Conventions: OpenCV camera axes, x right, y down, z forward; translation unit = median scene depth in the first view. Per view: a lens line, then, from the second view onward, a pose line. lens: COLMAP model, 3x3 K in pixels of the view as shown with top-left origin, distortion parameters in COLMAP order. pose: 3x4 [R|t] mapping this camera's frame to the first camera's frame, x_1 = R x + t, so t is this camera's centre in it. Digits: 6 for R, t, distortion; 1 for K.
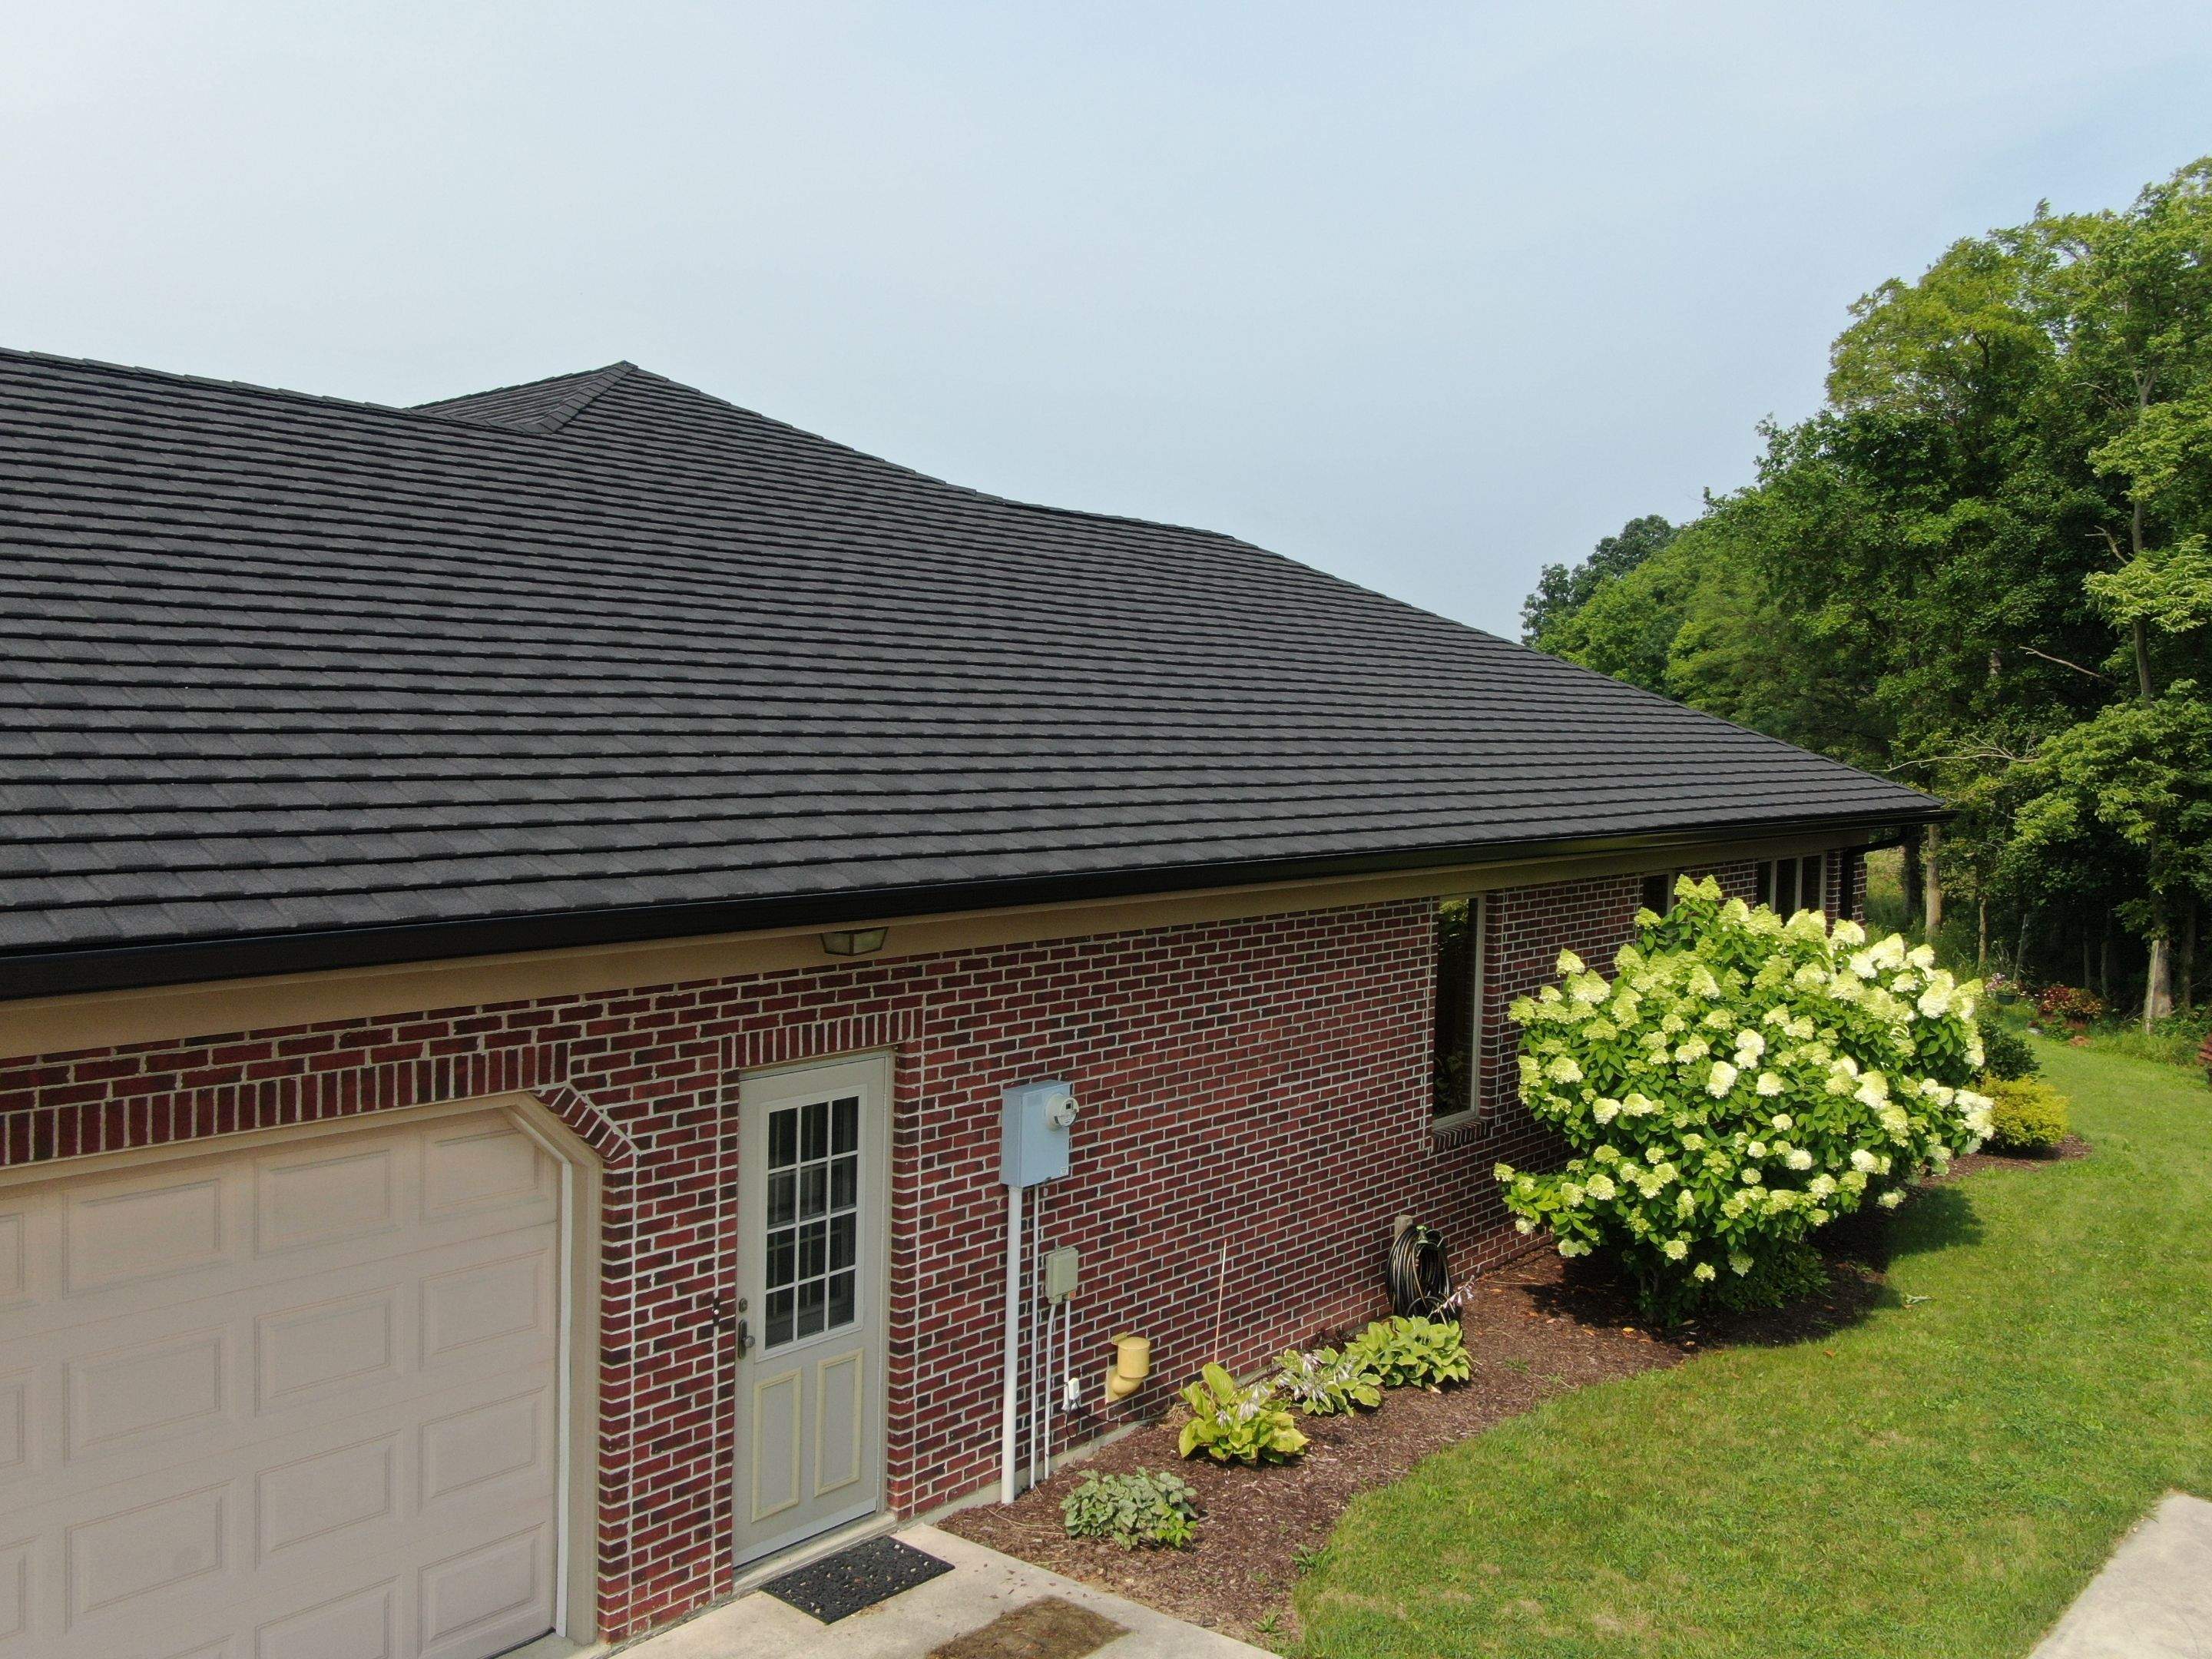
lens RADIAL K [[1868.1, 0, 1106.0], [0, 1868.1, 829.5], [0, 0, 1]] dist [0.013528, 0.006549]
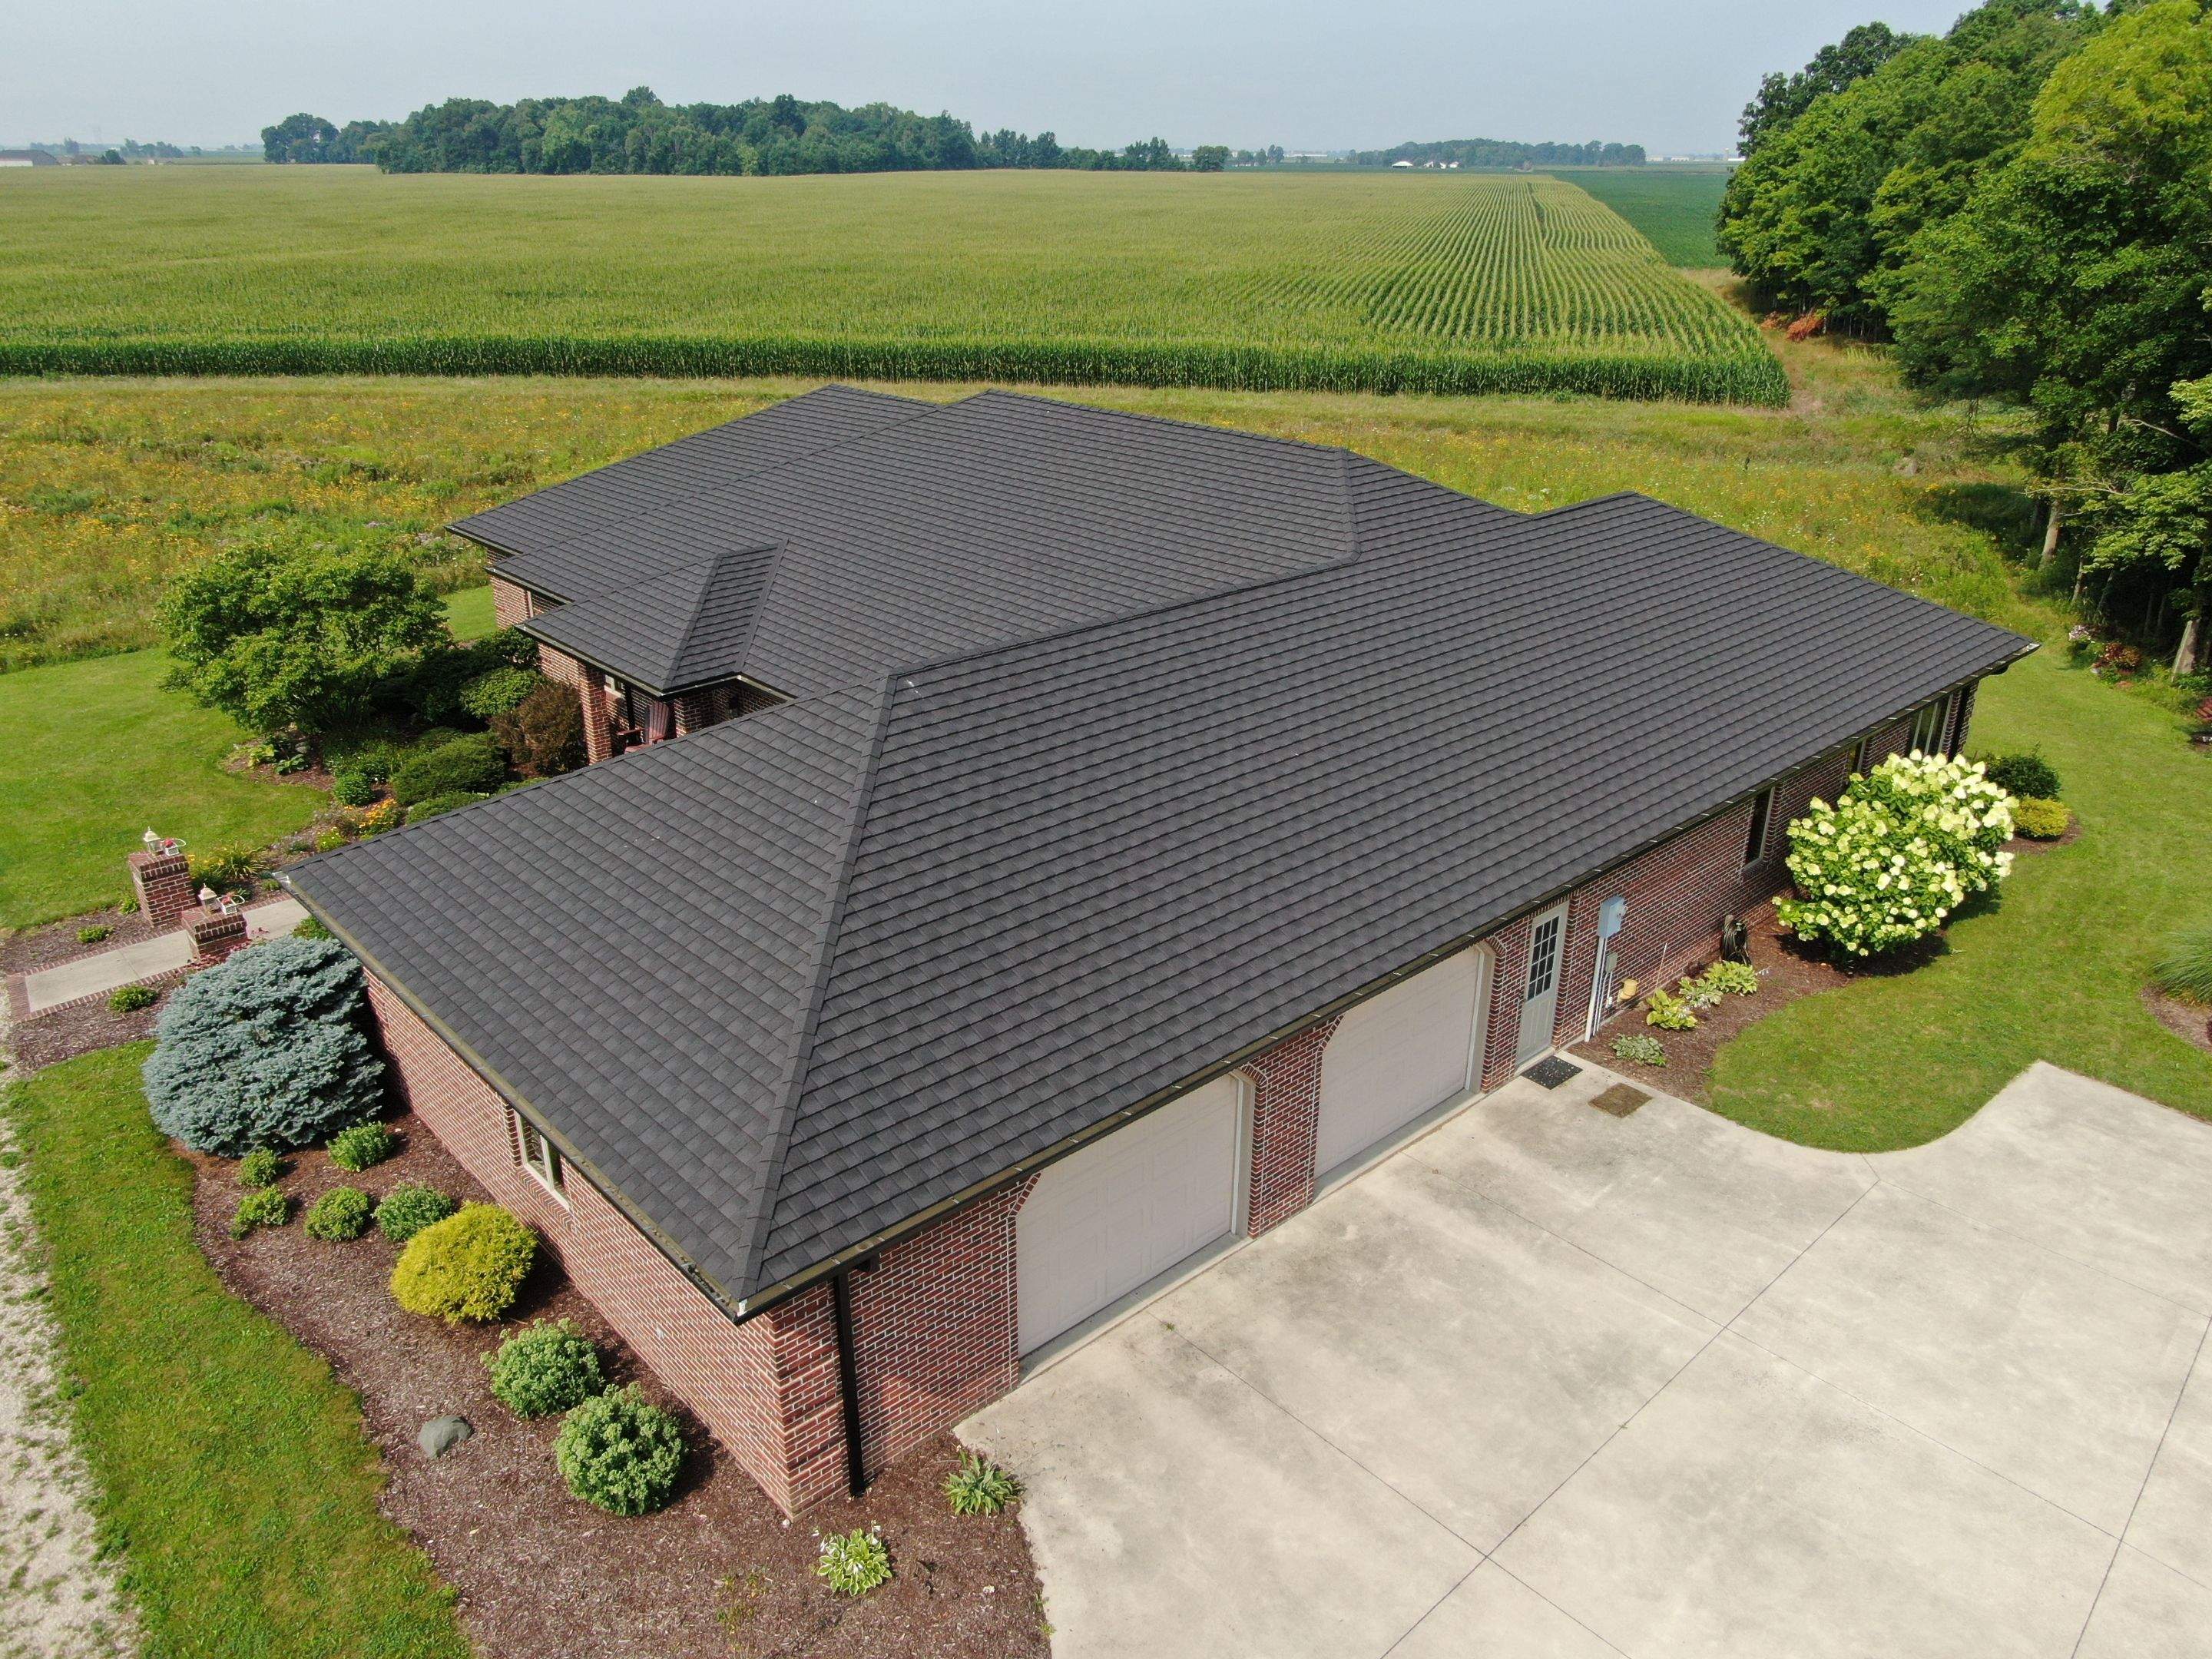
lens RADIAL K [[1606.7, 0, 1097.9], [0, 1606.7, 792.2], [0, 0, 1]] dist [0.017770, -0.022658]
pose [[0.992647, 0.037483, -0.115096, -0.418495], [0.001049, 0.948149, 0.317825, -0.609811], [0.121041, -0.315609, 0.941138, -0.984981]]
